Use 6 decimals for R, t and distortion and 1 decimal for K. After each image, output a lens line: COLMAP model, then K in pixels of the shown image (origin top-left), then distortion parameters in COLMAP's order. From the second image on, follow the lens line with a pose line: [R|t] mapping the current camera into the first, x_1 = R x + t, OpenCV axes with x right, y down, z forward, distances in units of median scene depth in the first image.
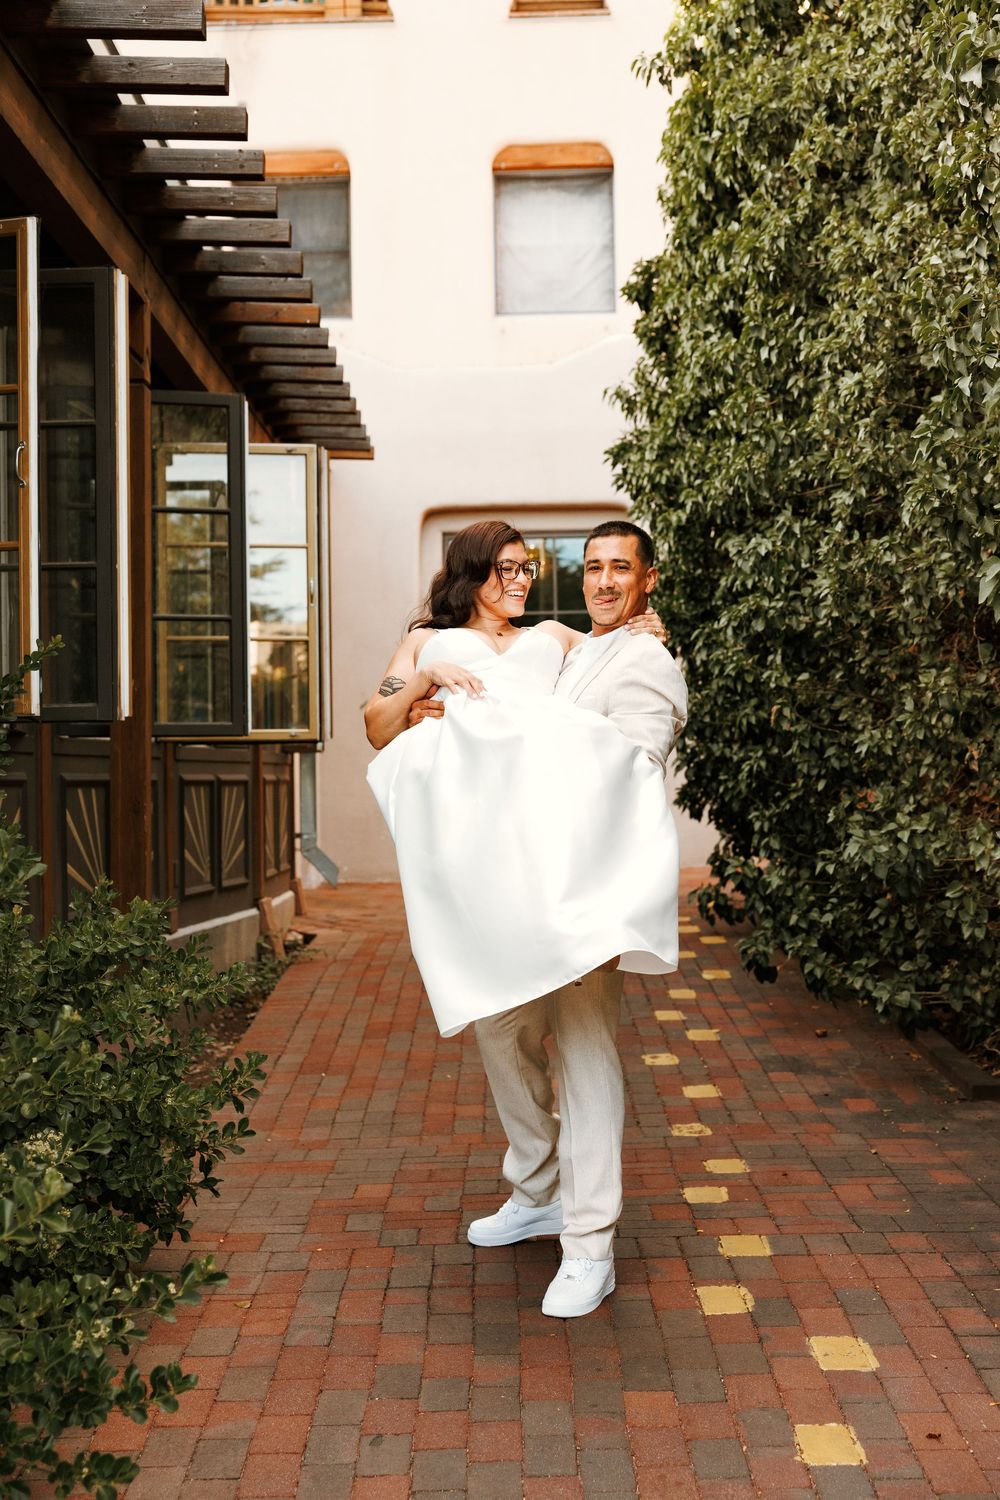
lens RADIAL K [[2226.3, 0, 500.0], [0, 2226.3, 750.0], [0, 0, 1]] dist [0.005126, -0.028938]
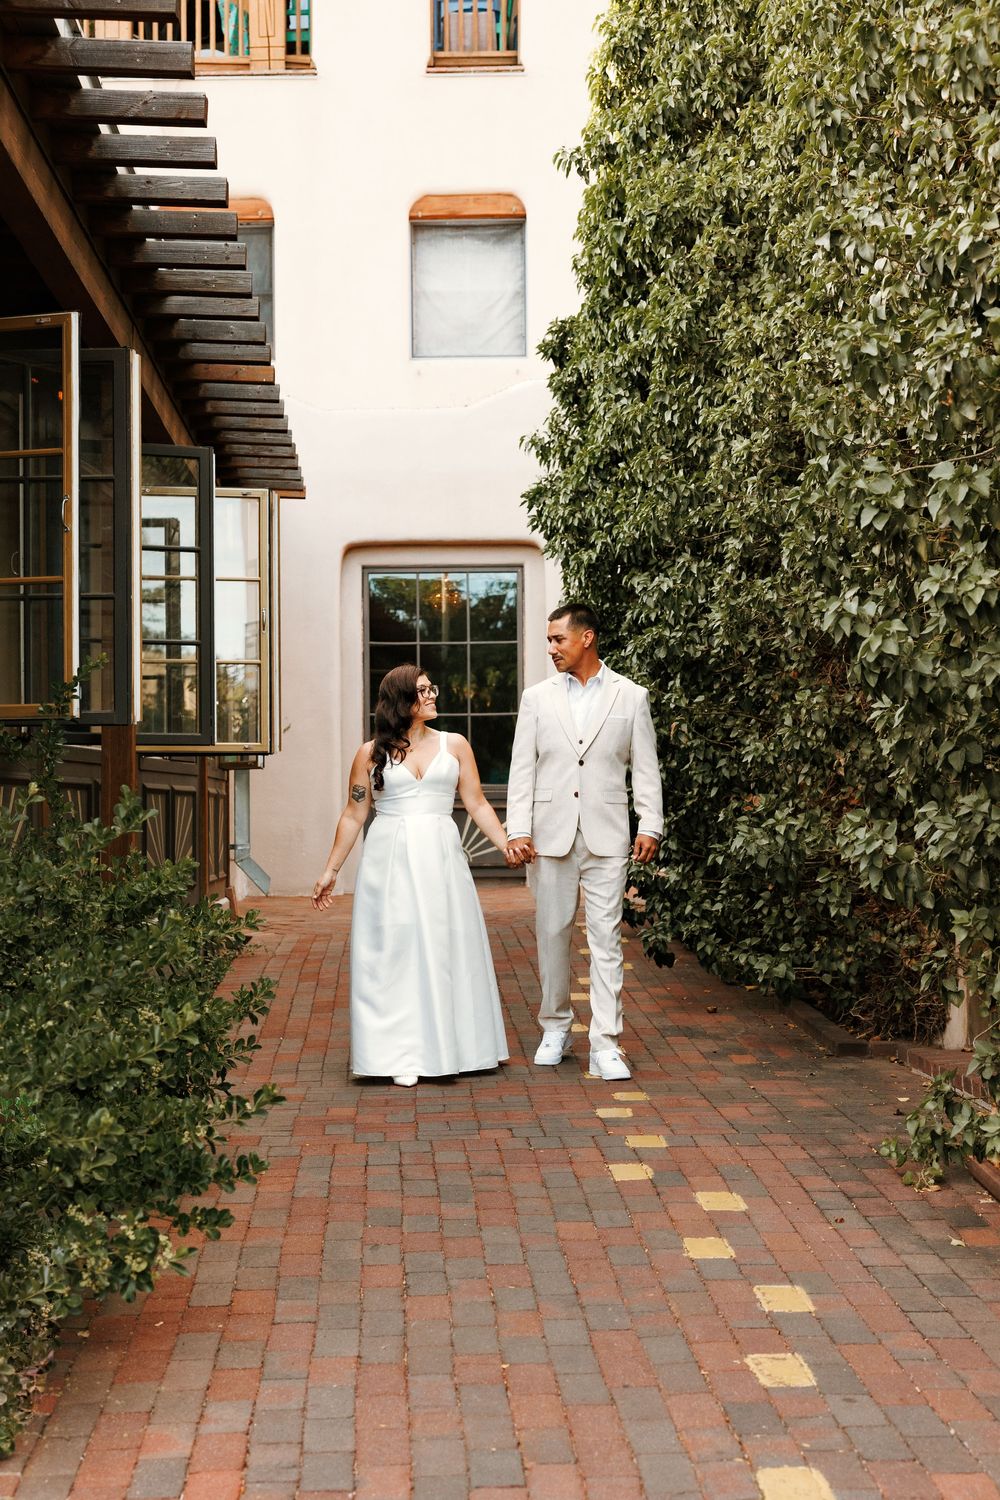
lens RADIAL K [[2117.6, 0, 452.3], [0, 2117.6, 803.9], [0, 0, 1]] dist [0.018532, -0.045090]
pose [[0.999800, 0.007370, 0.018601, -0.012284], [-0.007635, 0.999870, 0.014221, 0.007952], [-0.018494, -0.014360, 0.999726, -0.101679]]
